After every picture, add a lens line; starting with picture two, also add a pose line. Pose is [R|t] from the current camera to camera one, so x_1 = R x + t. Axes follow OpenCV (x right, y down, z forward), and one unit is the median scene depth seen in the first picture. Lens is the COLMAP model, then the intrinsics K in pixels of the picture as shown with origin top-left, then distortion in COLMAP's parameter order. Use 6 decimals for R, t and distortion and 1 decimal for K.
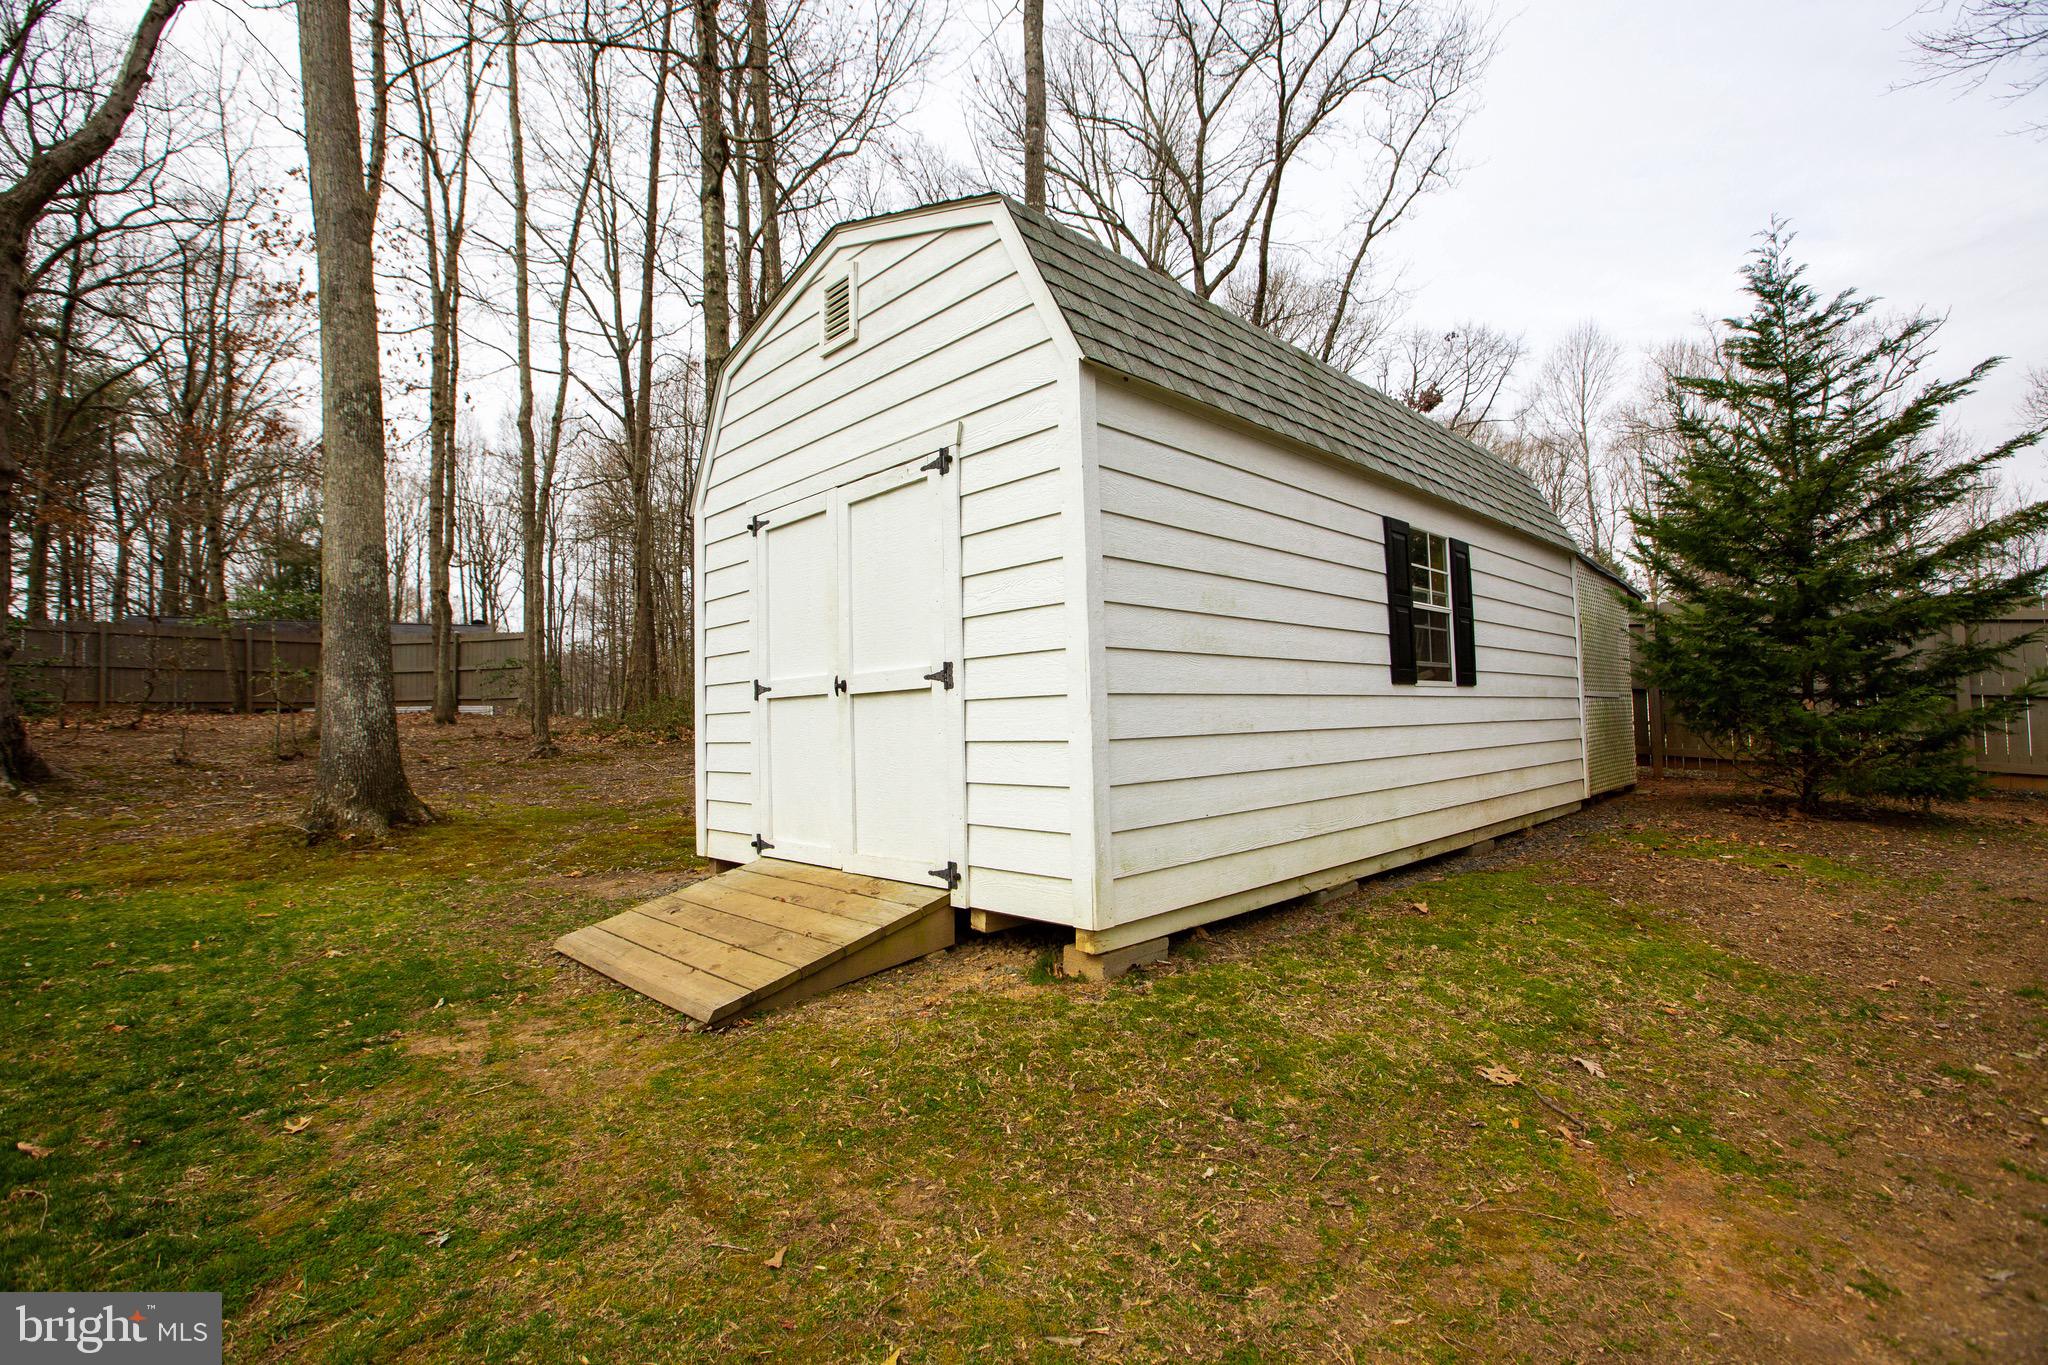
lens RADIAL K [[941.7, 0, 1002.9], [0, 941.7, 675.9], [0, 0, 1]] dist [-0.038819, 0.015777]
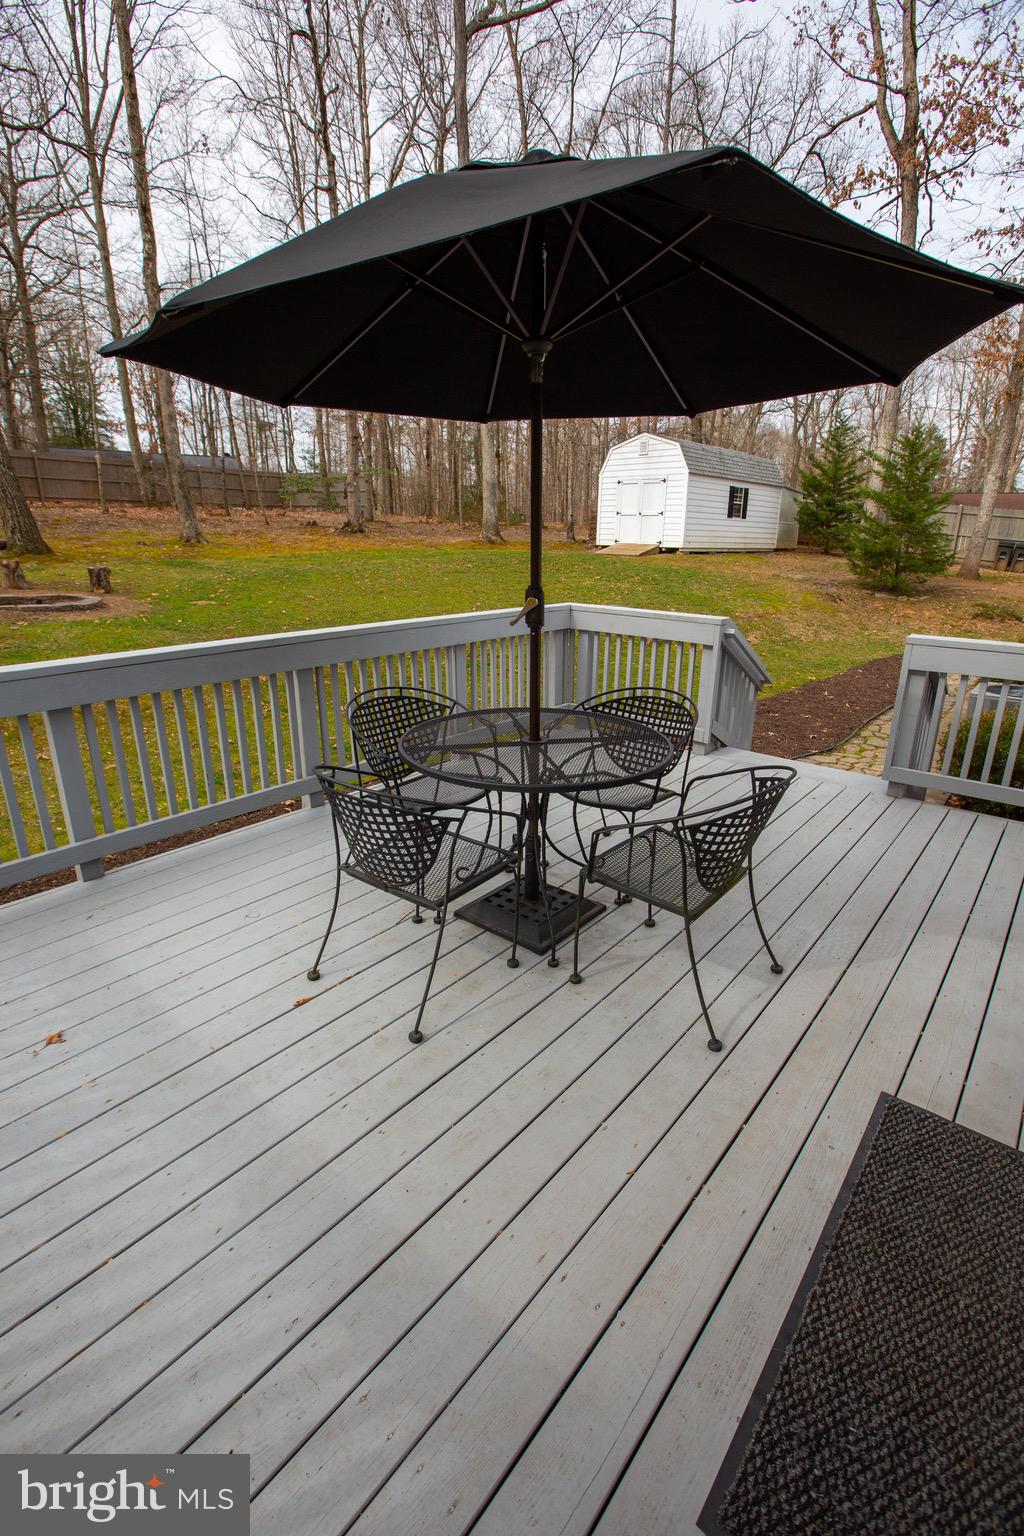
lens RADIAL K [[706.3, 0, 517.0], [0, 706.3, 768.9], [0, 0, 1]] dist [-0.038819, 0.015777]
pose [[0.997904, 0.020796, 0.061277, -0.958853], [-0.041623, 0.931342, 0.361760, -0.050453], [-0.049546, -0.363552, 0.930255, -3.048025]]
